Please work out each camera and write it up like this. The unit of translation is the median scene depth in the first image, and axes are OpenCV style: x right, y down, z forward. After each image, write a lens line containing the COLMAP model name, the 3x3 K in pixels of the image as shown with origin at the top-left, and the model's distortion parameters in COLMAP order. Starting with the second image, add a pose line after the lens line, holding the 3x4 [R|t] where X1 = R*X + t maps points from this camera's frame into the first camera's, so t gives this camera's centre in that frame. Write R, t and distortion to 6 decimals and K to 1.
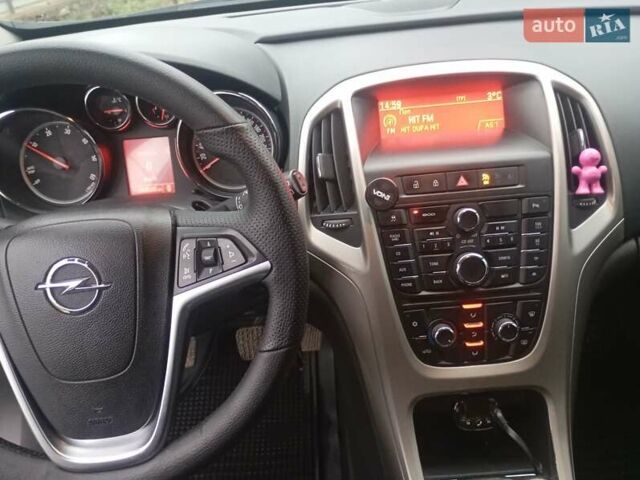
lens RADIAL K [[553.2, 0, 320.0], [0, 553.2, 240.0], [0, 0, 1]] dist [0.017271, -0.007958]
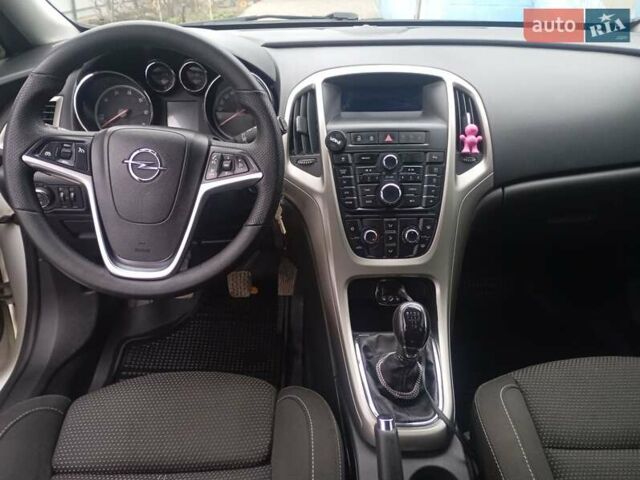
lens RADIAL K [[553.2, 0, 320.0], [0, 553.2, 240.0], [0, 0, 1]] dist [0.017271, -0.007958]
pose [[0.997260, 0.071444, 0.019185, 0.055518], [-0.069919, 0.995025, -0.070976, 0.296676], [-0.024160, 0.069440, 0.997294, -0.513033]]
